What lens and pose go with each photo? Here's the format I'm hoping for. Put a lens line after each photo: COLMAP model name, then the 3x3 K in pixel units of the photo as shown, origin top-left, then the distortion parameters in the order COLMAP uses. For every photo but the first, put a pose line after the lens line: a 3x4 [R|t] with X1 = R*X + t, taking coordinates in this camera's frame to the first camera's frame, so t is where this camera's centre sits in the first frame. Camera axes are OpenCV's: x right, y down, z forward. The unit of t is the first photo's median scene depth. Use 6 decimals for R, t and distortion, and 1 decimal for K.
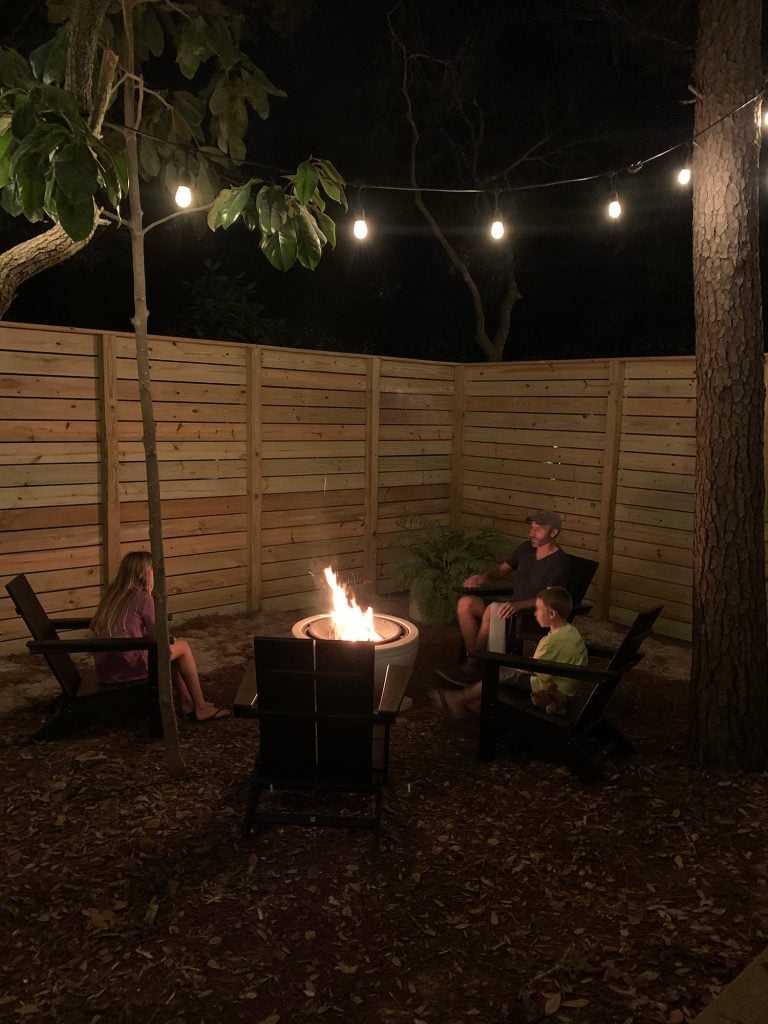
lens RADIAL K [[763.1, 0, 383.0], [0, 763.1, 507.6], [0, 0, 1]] dist [0.015290, 0.010485]
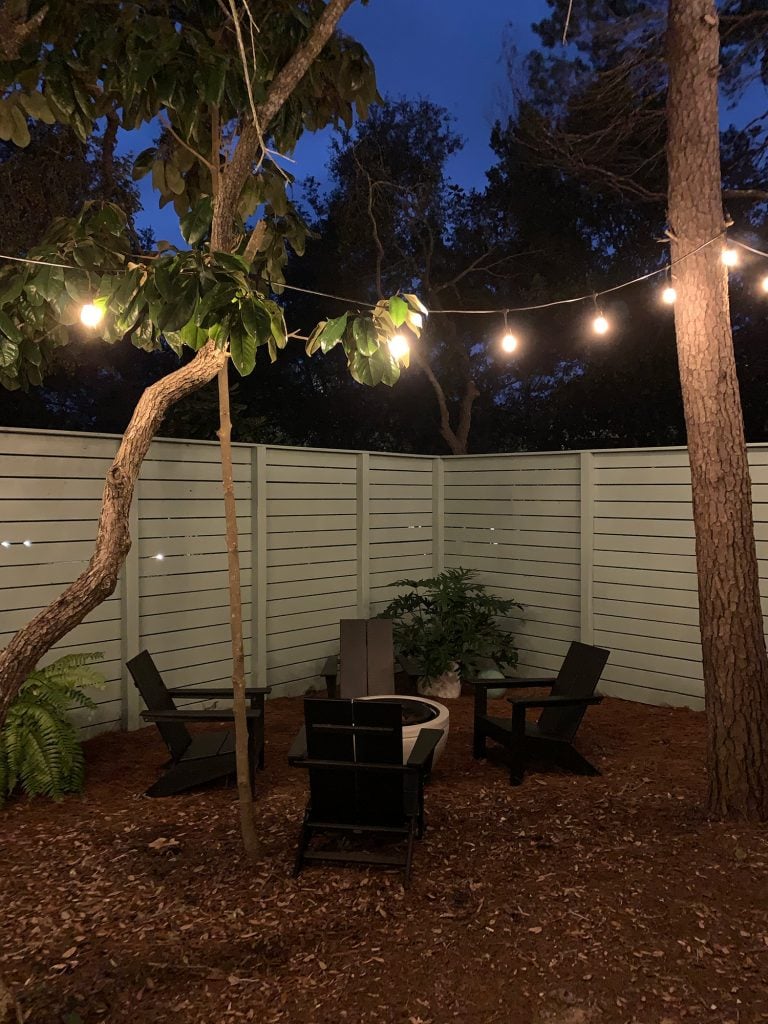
lens RADIAL K [[763.1, 0, 385.8], [0, 763.1, 512.9], [0, 0, 1]] dist [0.015290, 0.010485]
pose [[0.992272, -0.029904, 0.120422, -0.195802], [0.042113, 0.994081, -0.100147, -0.009154], [-0.116715, 0.104444, 0.987658, -0.084112]]
